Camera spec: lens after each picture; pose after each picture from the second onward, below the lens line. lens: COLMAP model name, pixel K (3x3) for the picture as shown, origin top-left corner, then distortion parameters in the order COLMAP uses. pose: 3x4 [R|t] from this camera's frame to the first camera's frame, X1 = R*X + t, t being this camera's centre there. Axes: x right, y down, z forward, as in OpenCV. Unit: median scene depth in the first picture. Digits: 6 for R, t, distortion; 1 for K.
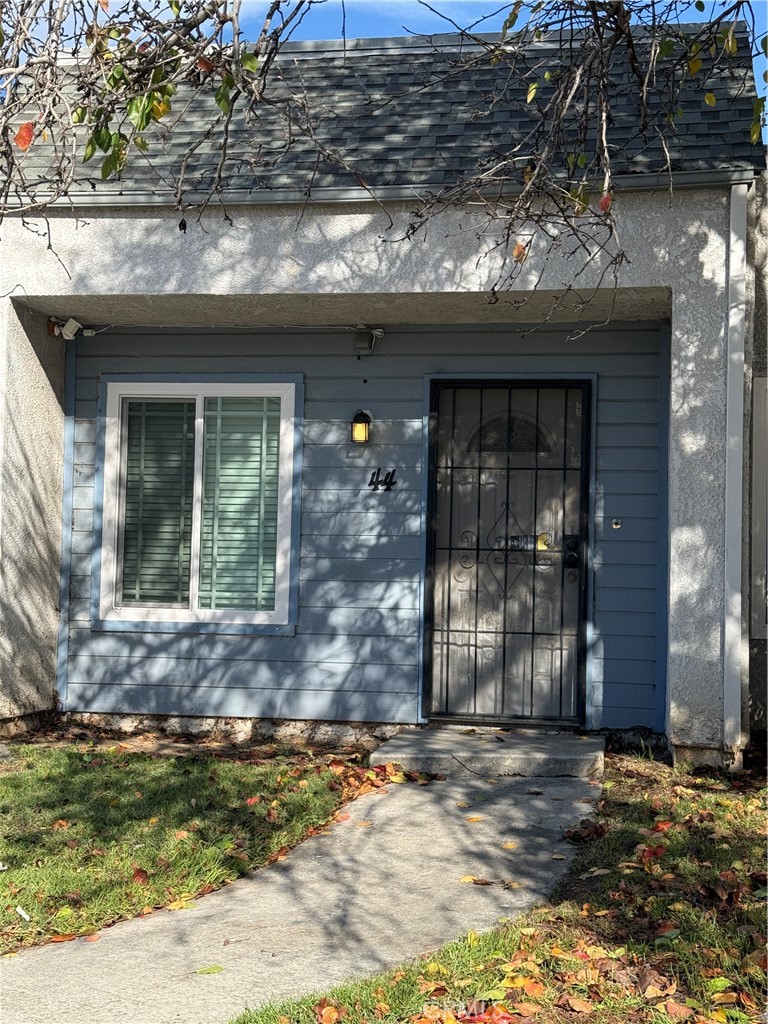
lens RADIAL K [[1430.8, 0, 384.0], [0, 1430.8, 512.8], [0, 0, 1]] dist [0.015236, 0.000000]
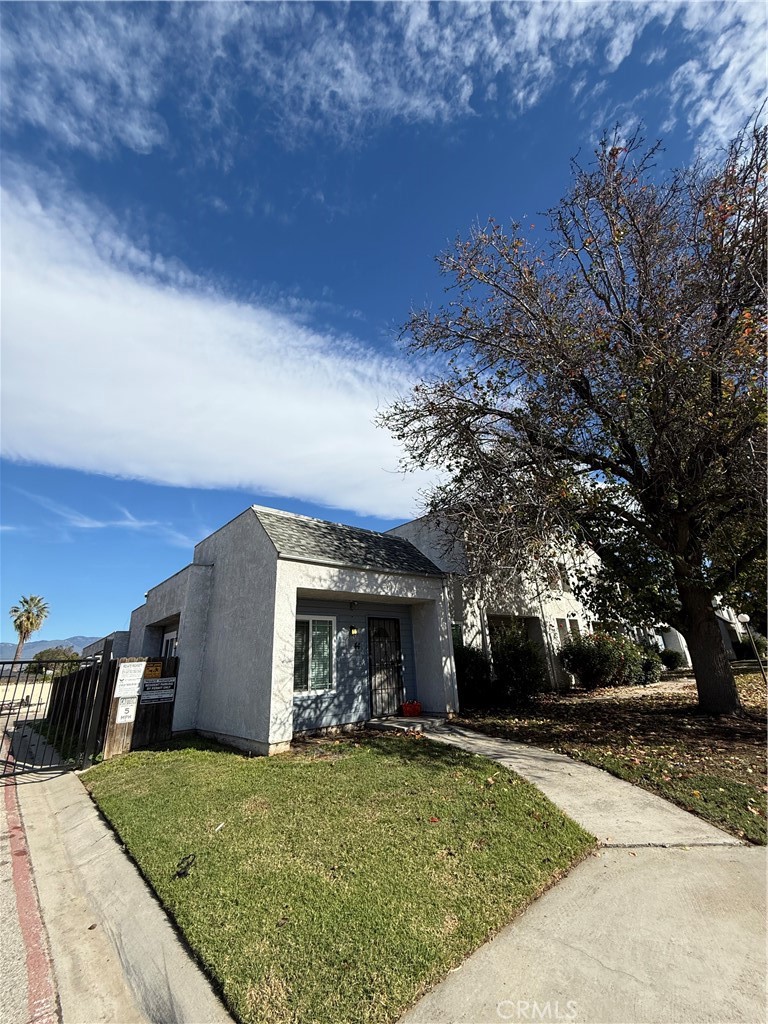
lens RADIAL K [[407.1, 0, 383.3], [0, 407.1, 512.1], [0, 0, 1]] dist [0.001345, 0.000281]
pose [[0.636611, 0.218450, 0.739599, -0.777622], [0.005877, 0.957640, -0.287909, -0.050026], [-0.771163, 0.187633, 0.608360, 0.278819]]
